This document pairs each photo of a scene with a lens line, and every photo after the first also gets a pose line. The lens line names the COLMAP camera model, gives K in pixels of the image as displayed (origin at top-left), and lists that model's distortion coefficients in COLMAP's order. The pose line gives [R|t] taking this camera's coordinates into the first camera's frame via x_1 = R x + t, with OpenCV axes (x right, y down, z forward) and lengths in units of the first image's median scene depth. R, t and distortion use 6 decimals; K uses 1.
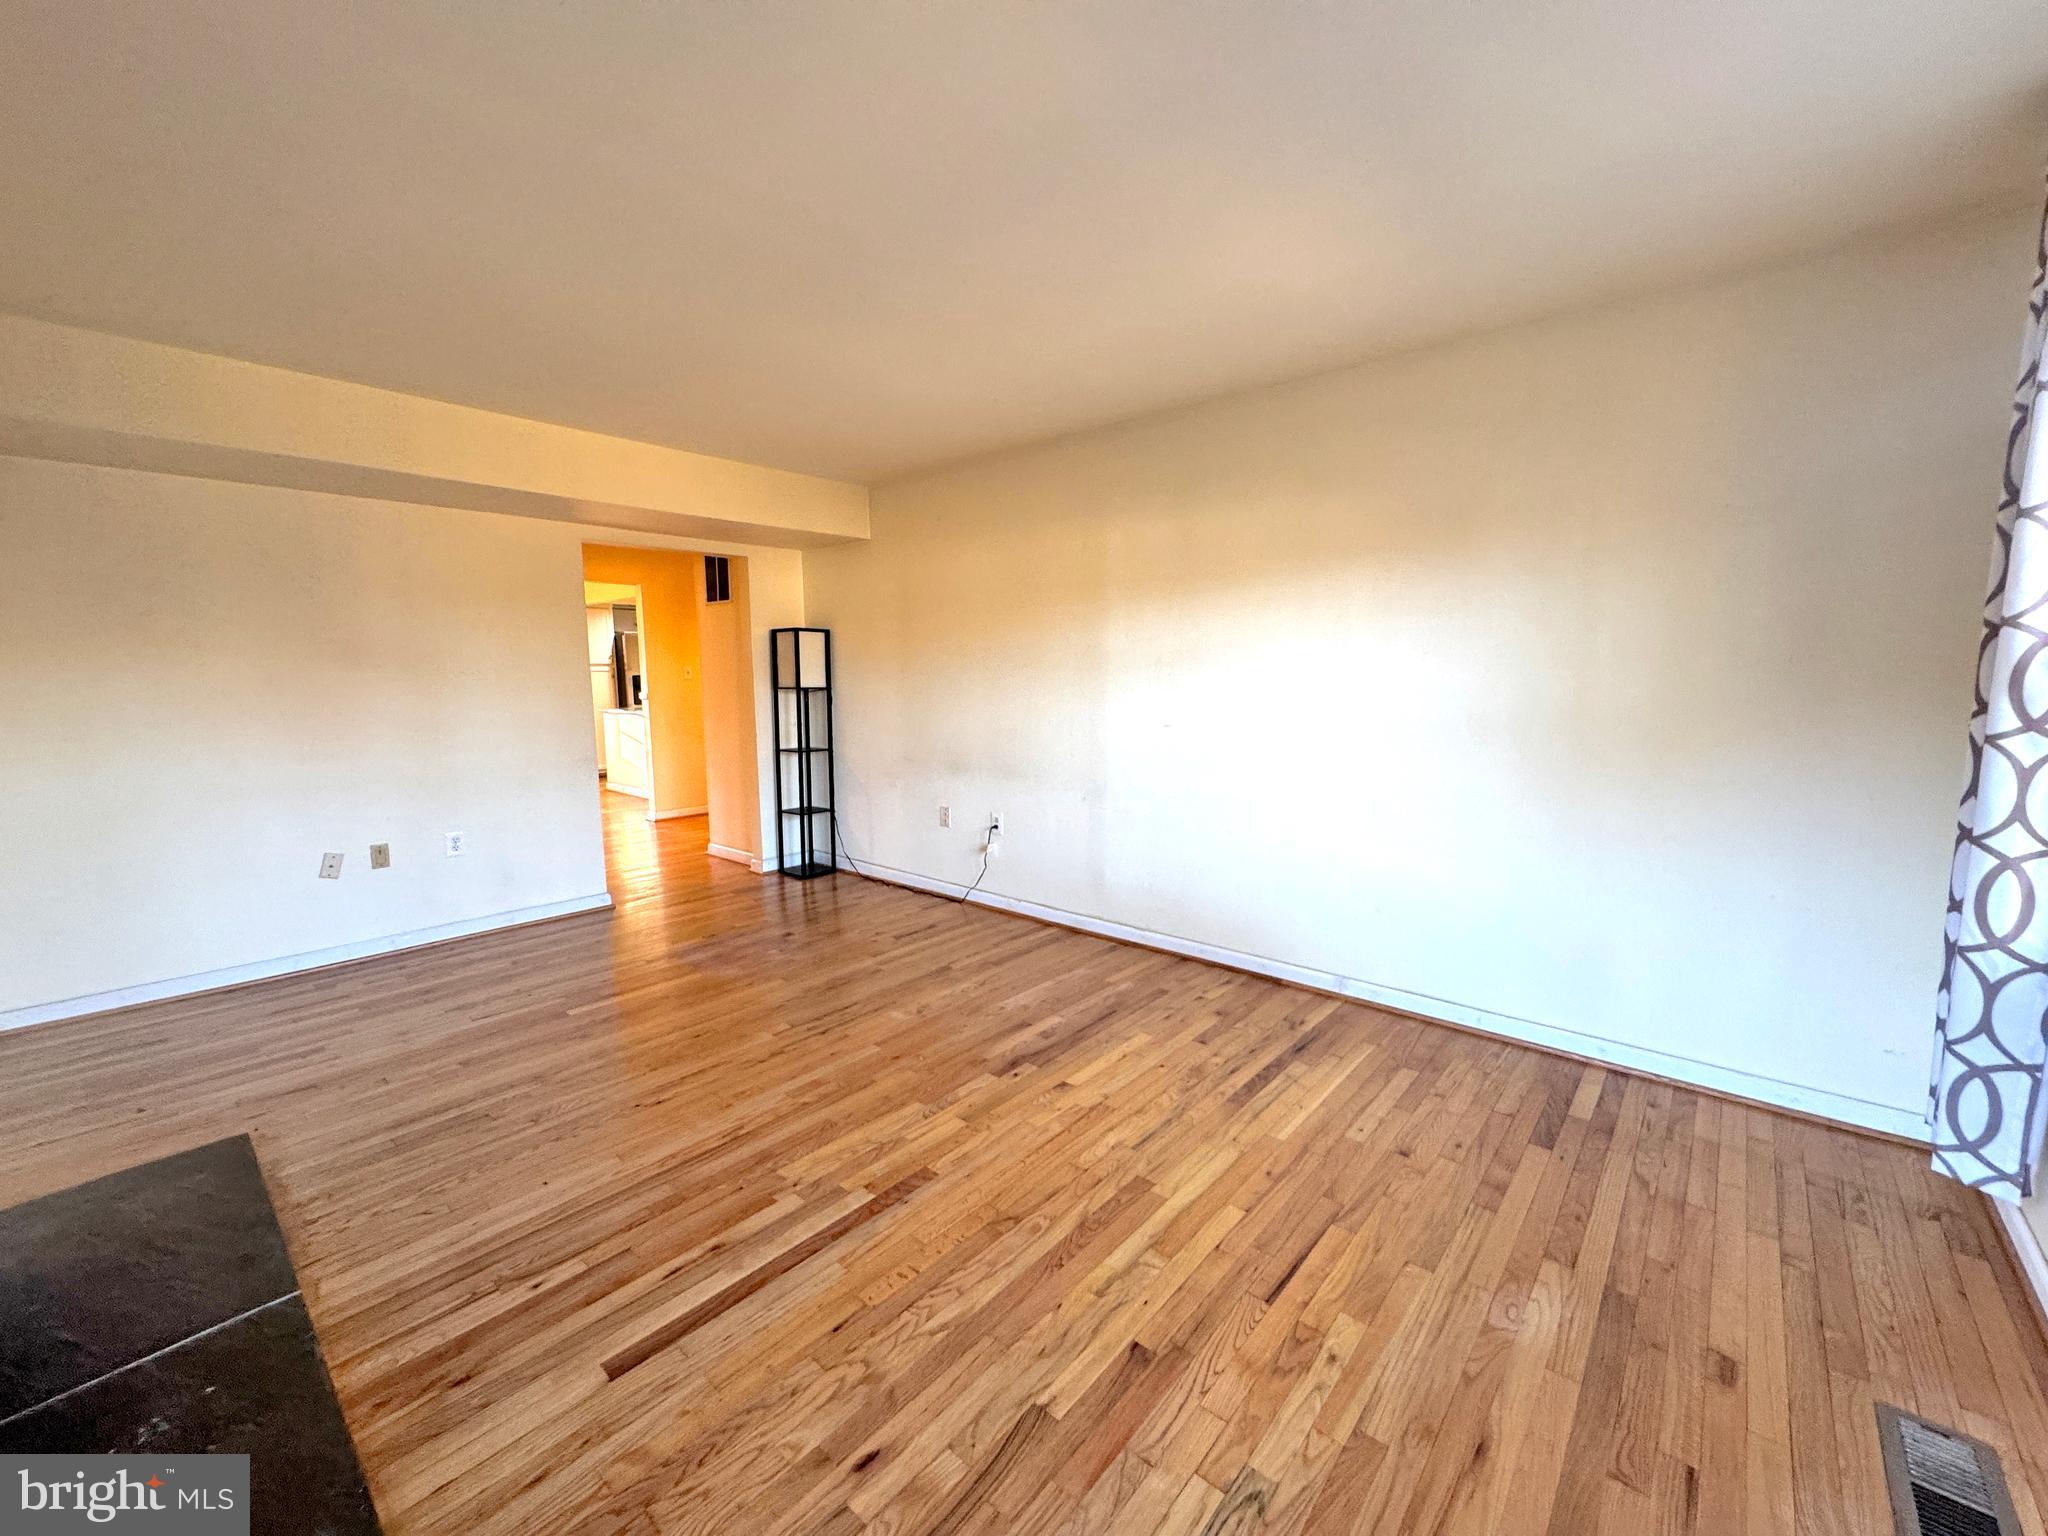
lens RADIAL K [[818.7, 0, 1024.1], [0, 818.7, 768.3], [0, 0, 1]] dist [-0.003357, -0.000245]
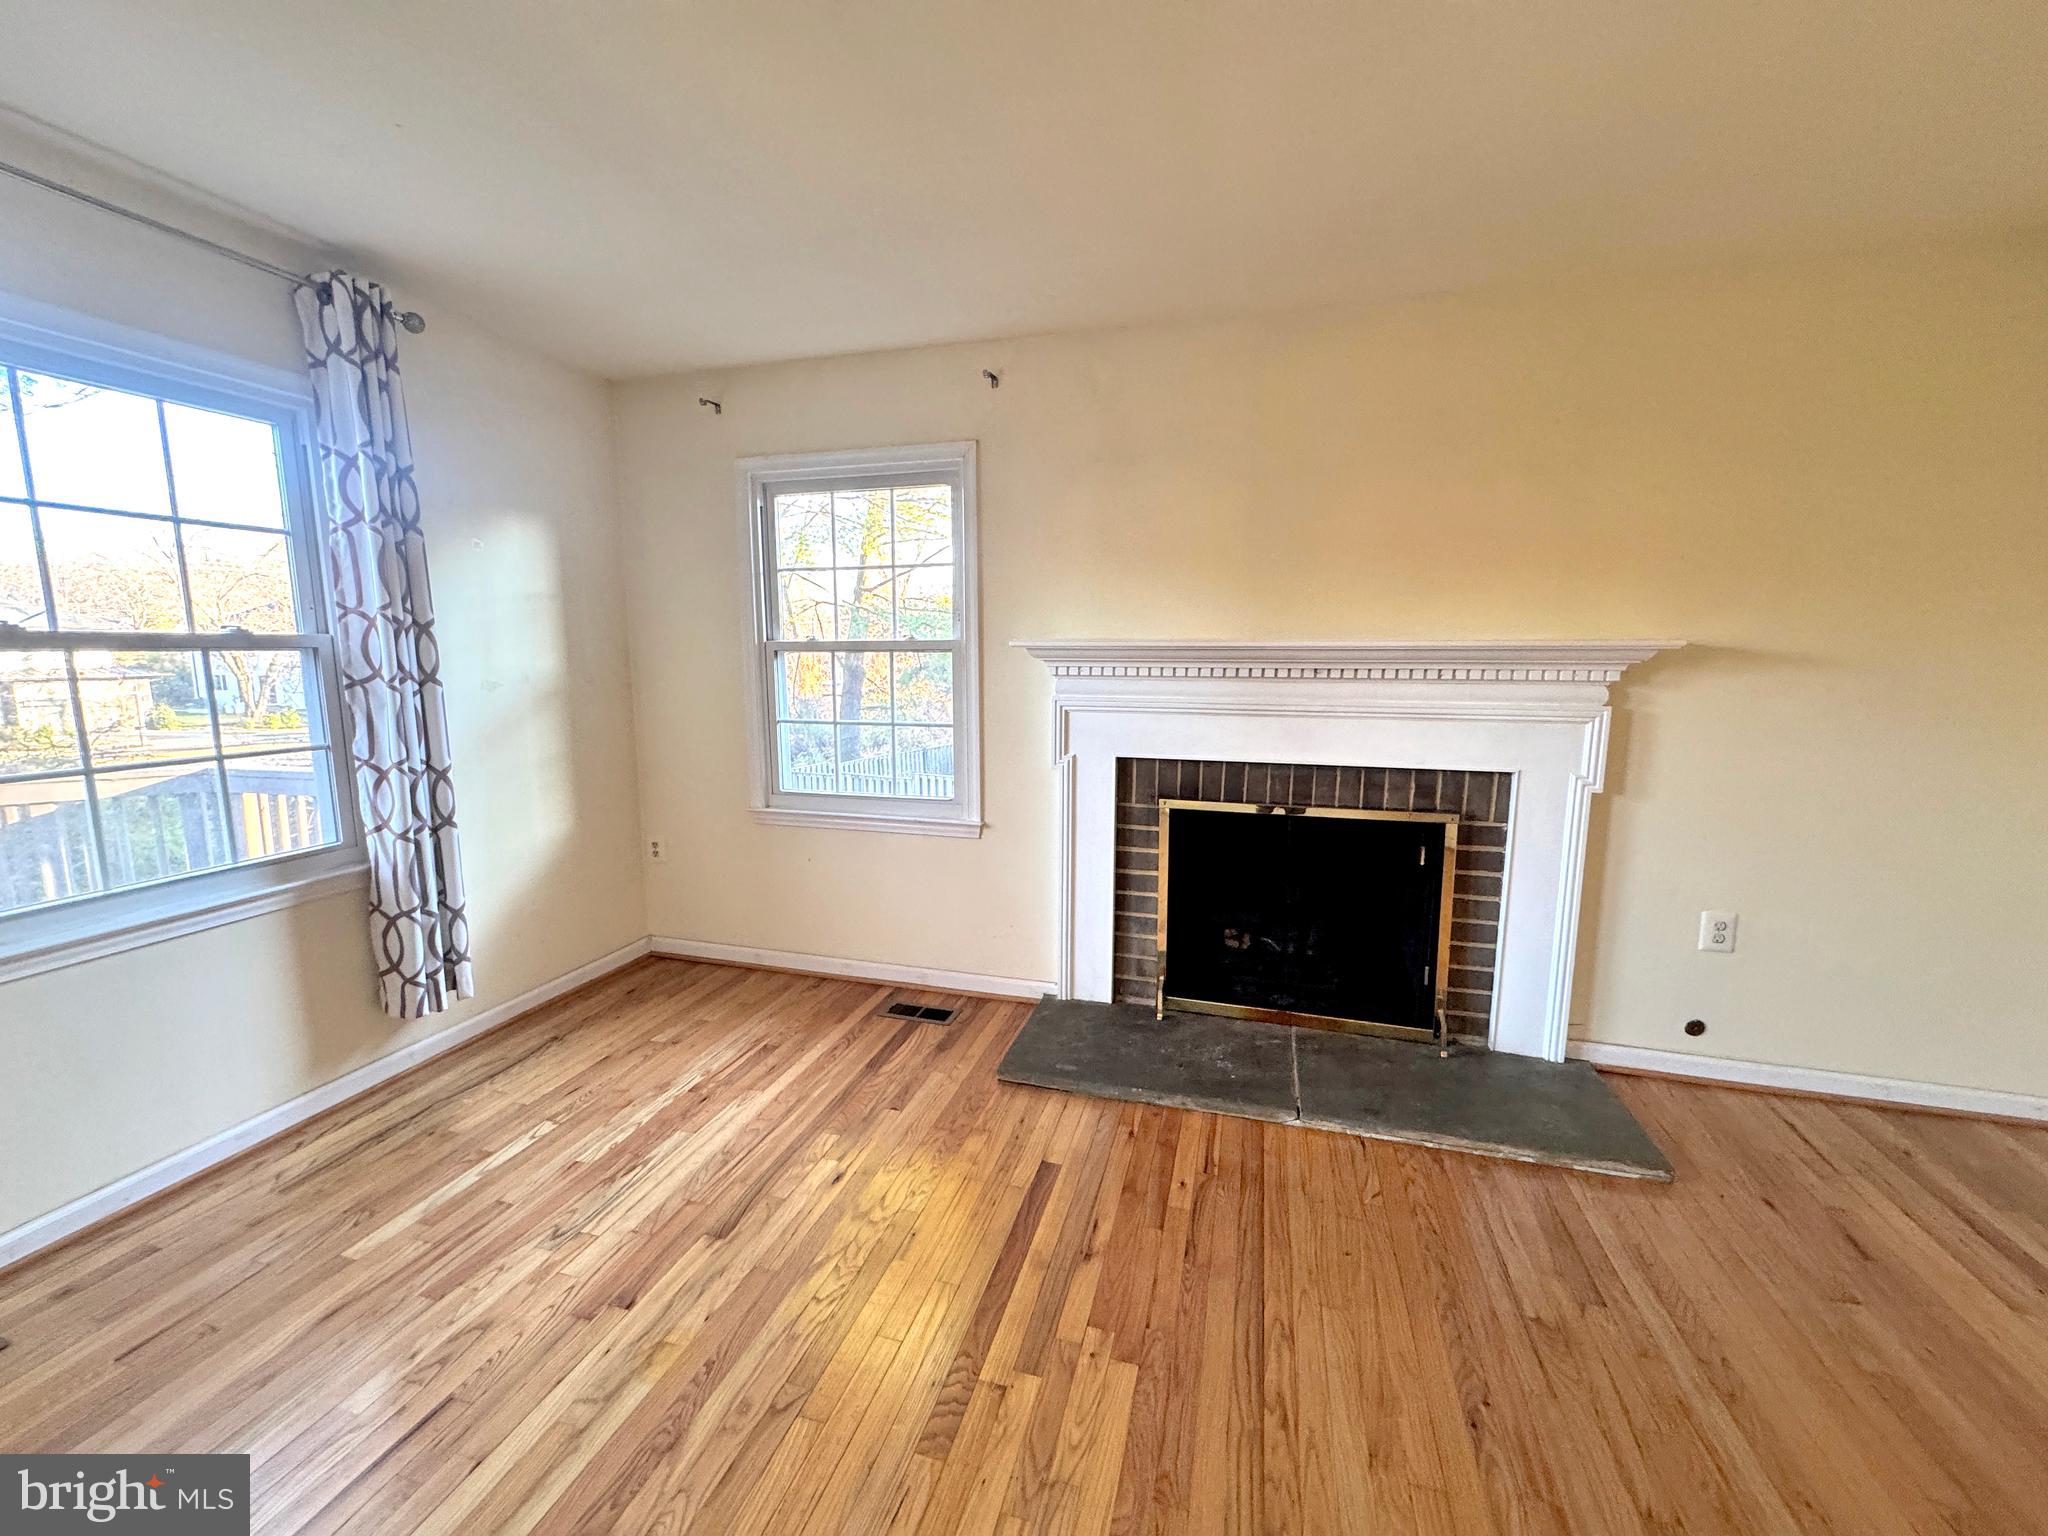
lens RADIAL K [[818.7, 0, 1022.1], [0, 818.7, 768.2], [0, 0, 1]] dist [-0.003357, -0.000245]
pose [[-0.907046, 0.064054, -0.416130, 0.067503], [-0.047041, 0.966753, 0.251347, -0.243405], [0.418395, 0.247558, -0.873877, 1.883637]]
